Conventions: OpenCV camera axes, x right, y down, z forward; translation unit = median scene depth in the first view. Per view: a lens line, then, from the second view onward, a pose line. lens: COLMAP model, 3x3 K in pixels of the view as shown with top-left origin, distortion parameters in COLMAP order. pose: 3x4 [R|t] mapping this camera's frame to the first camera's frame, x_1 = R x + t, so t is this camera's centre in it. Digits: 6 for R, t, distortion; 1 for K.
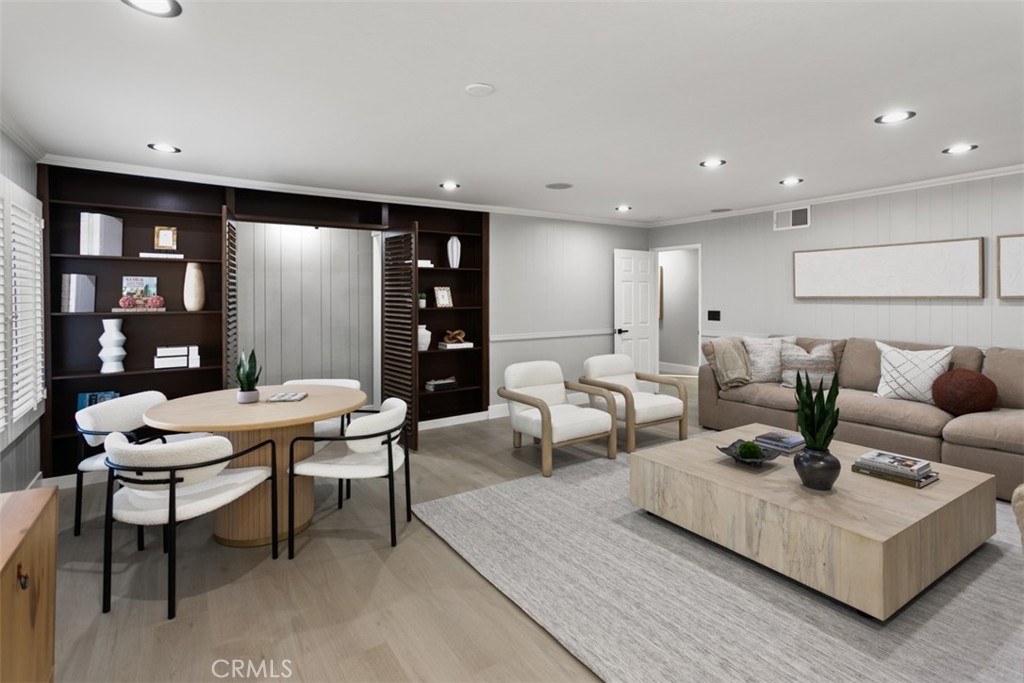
lens RADIAL K [[513.3, 0, 532.9], [0, 513.3, 299.1], [0, 0, 1]] dist [0.000456, -0.000023]
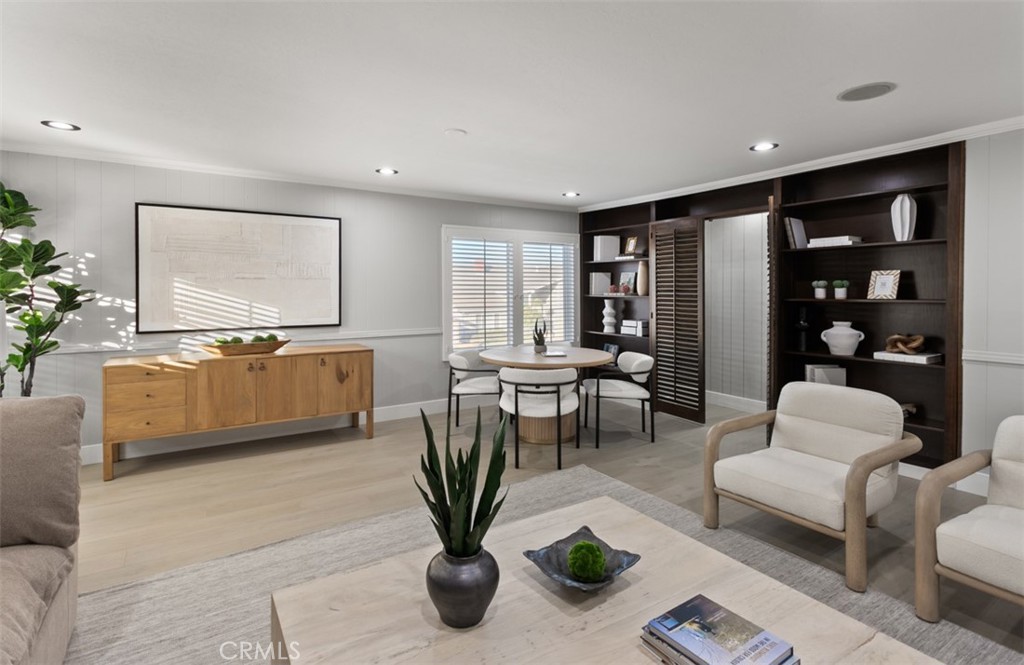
lens RADIAL K [[506.0, 0, 509.5], [0, 506.0, 293.5], [0, 0, 1]] dist [0.000404, -0.000126]
pose [[-0.040986, 0.013820, -0.999064, 0.753870], [0.001017, 0.999904, 0.013790, -0.002652], [0.999159, -0.000451, -0.040996, 0.728881]]
